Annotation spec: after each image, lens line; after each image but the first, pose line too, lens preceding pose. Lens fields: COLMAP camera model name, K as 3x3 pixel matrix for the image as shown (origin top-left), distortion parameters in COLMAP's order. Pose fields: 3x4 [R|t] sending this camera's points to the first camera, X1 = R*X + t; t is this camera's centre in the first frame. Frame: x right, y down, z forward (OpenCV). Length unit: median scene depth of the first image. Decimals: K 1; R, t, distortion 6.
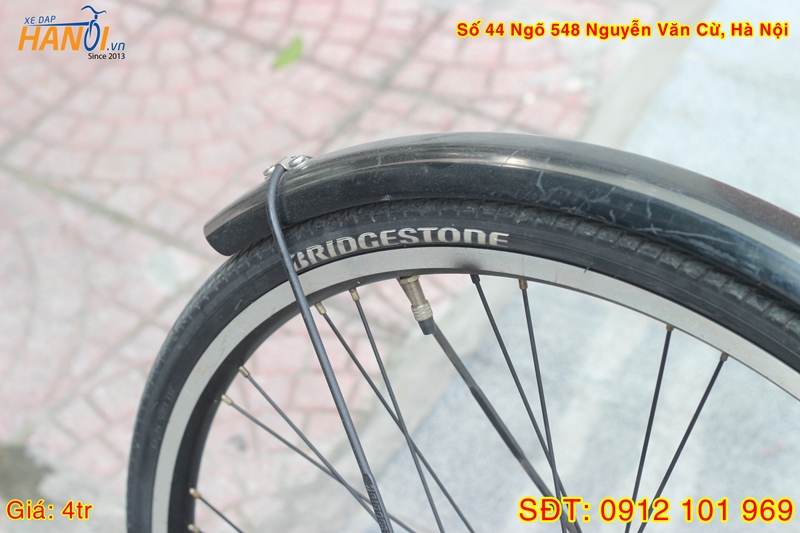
lens RADIAL K [[1953.9, 0, 398.0], [0, 1953.9, 266.4], [0, 0, 1]] dist [-0.096363, 0.000000]
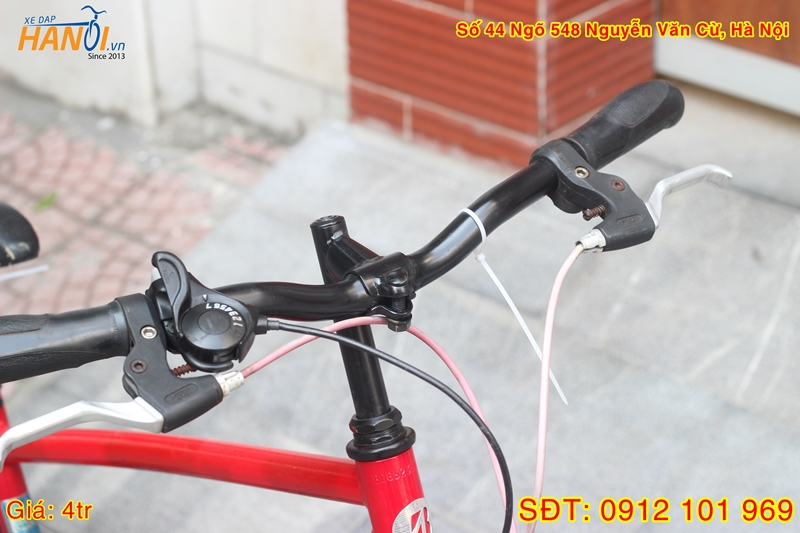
lens RADIAL K [[1953.9, 0, 401.5], [0, 1953.9, 267.4], [0, 0, 1]] dist [-0.096363, 0.000000]
pose [[0.977944, 0.021958, -0.207712, 0.645751], [-0.045762, 0.992822, -0.110501, 0.113626], [0.203795, 0.117569, 0.971929, -0.465864]]
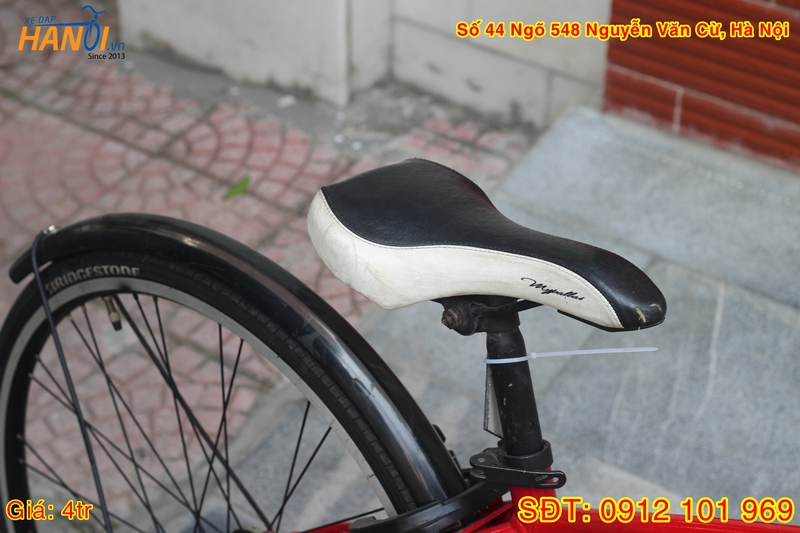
lens RADIAL K [[1953.9, 0, 399.6], [0, 1953.9, 268.6], [0, 0, 1]] dist [-0.096363, 0.000000]
pose [[0.992103, 0.036112, -0.120116, 0.276793], [-0.045996, 0.995687, -0.080566, 0.063466], [0.116688, 0.085454, 0.989485, -0.404322]]
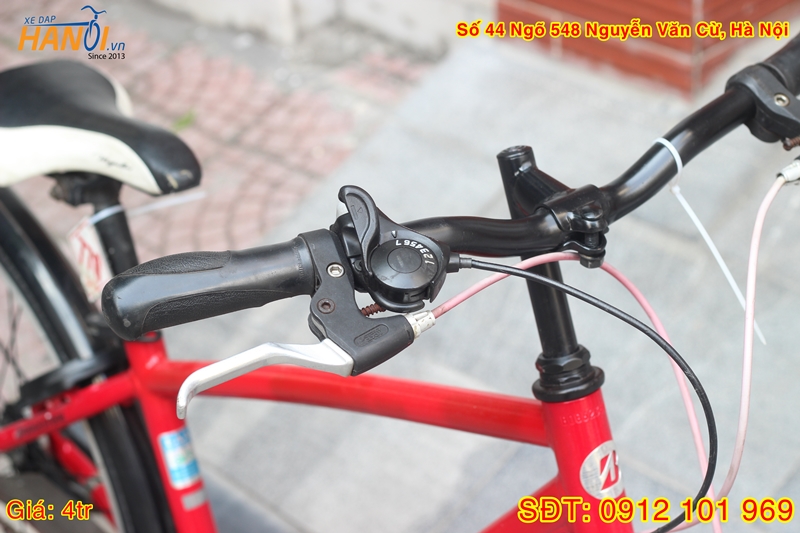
lens RADIAL K [[1953.9, 0, 397.8], [0, 1953.9, 269.1], [0, 0, 1]] dist [-0.096363, 0.000000]
pose [[0.964126, 0.034712, -0.263167, 0.607661], [-0.052779, 0.996686, -0.061896, 0.103157], [0.260147, 0.073565, 0.962763, -0.438797]]
